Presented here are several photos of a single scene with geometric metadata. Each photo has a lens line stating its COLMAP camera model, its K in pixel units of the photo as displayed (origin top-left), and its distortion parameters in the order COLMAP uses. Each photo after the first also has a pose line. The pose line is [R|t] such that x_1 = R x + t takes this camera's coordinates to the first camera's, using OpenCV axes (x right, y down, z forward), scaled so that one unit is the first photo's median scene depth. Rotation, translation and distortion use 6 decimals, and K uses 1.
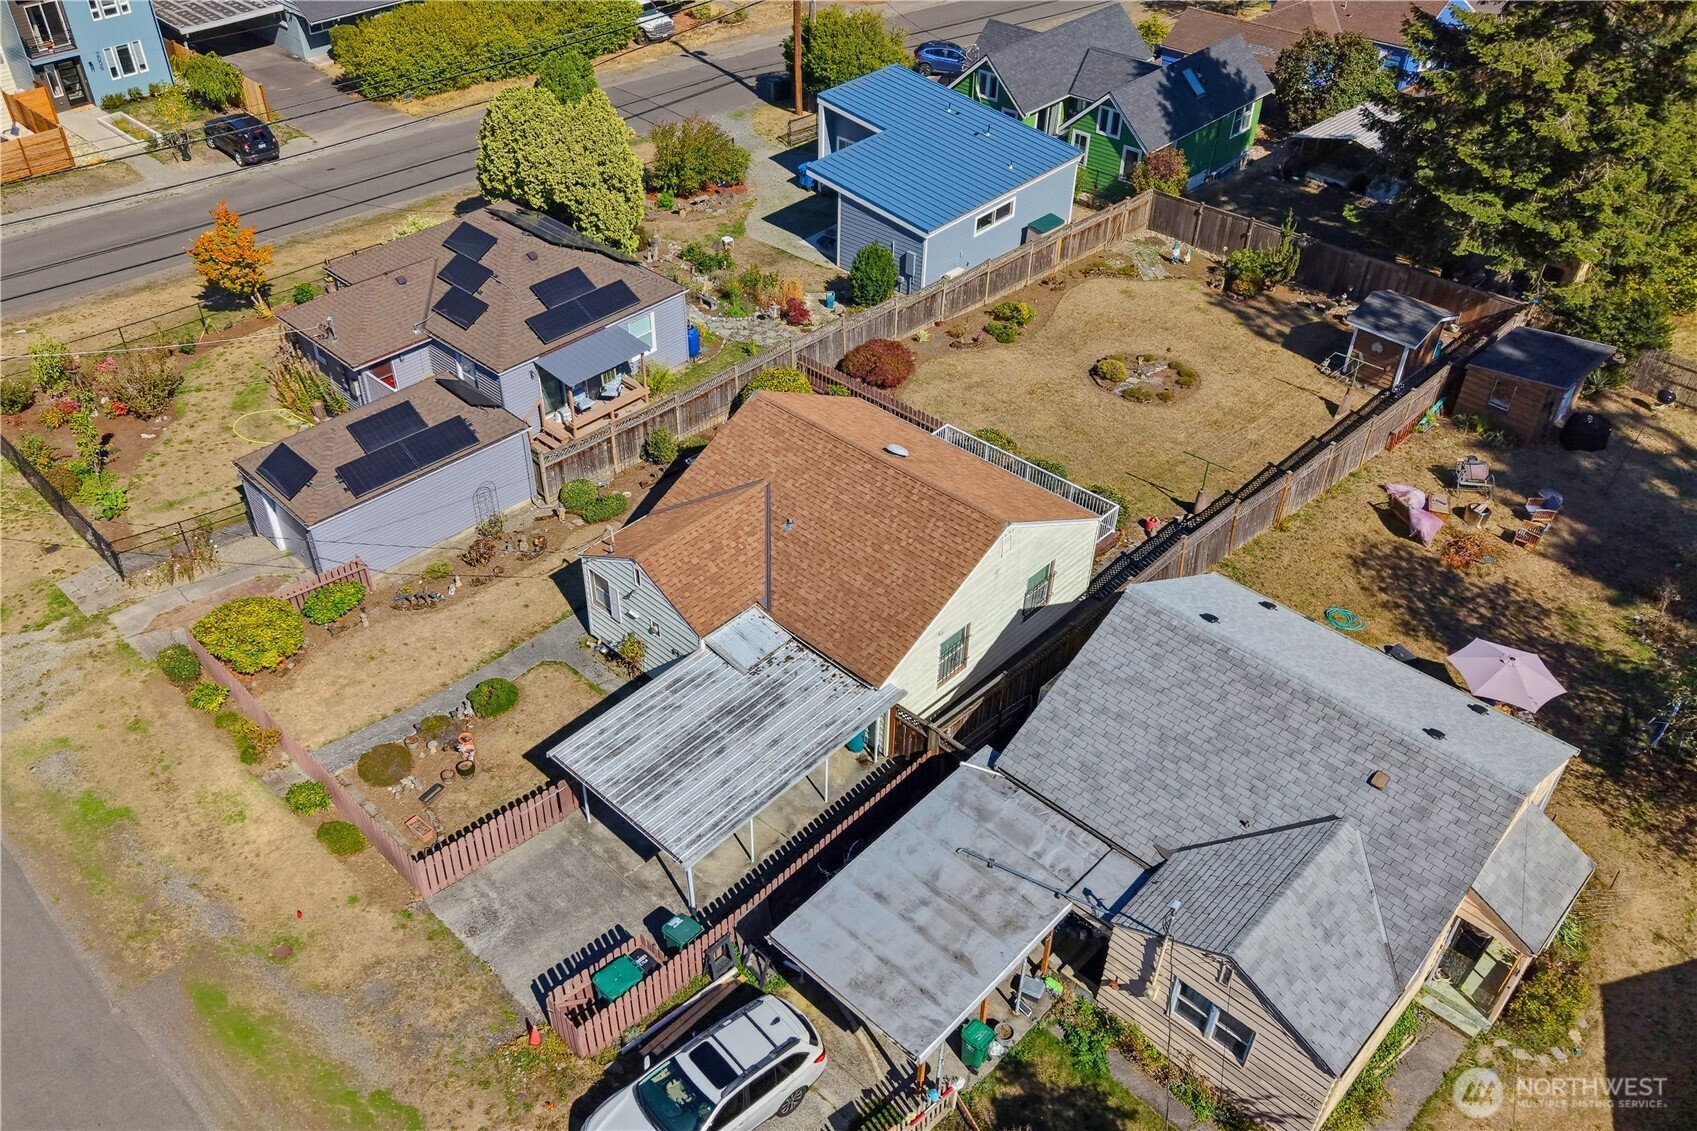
lens RADIAL K [[1372.0, 0, 833.3], [0, 1372.0, 559.7], [0, 0, 1]] dist [0.062923, -0.111529]
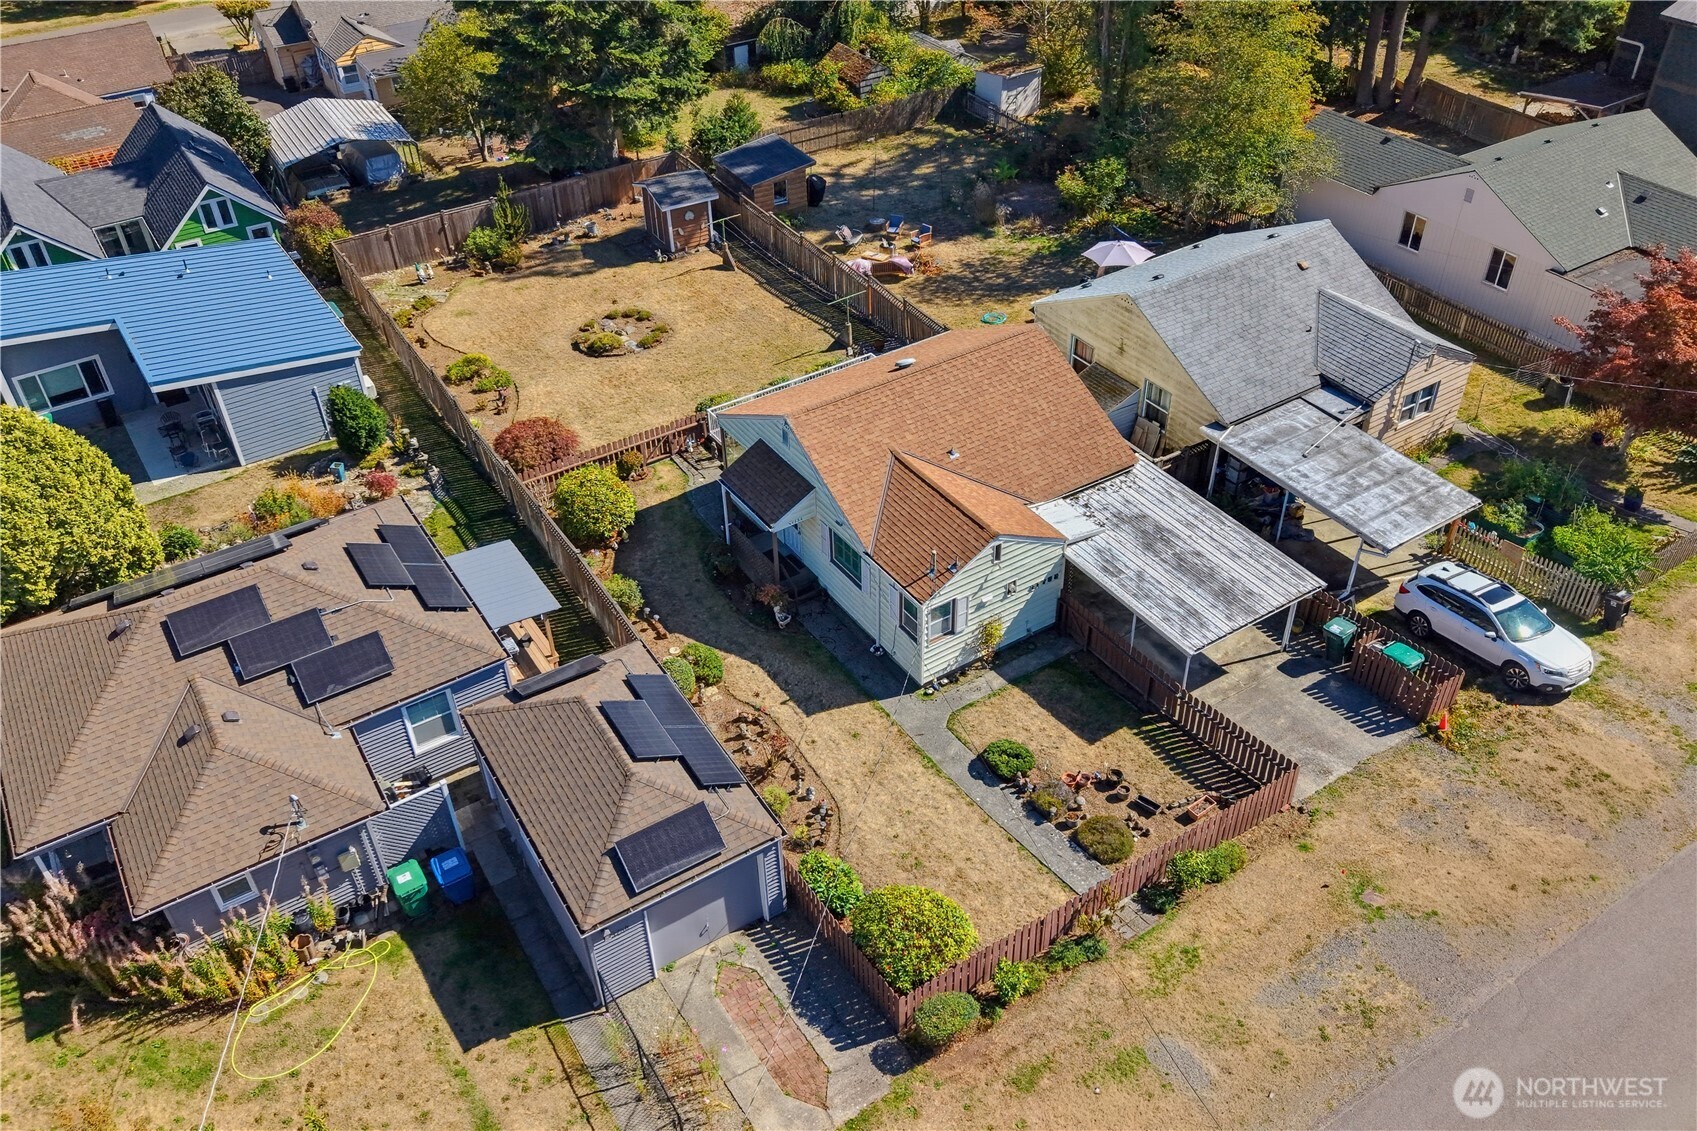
lens RADIAL K [[1372.0, 0, 833.3], [0, 1372.0, 559.7], [0, 0, 1]] dist [0.062923, -0.111529]
pose [[0.224774, -0.595520, 0.771254, -0.689536], [0.617510, 0.699333, 0.360020, -0.304437], [-0.753762, 0.395335, 0.524931, 0.407548]]
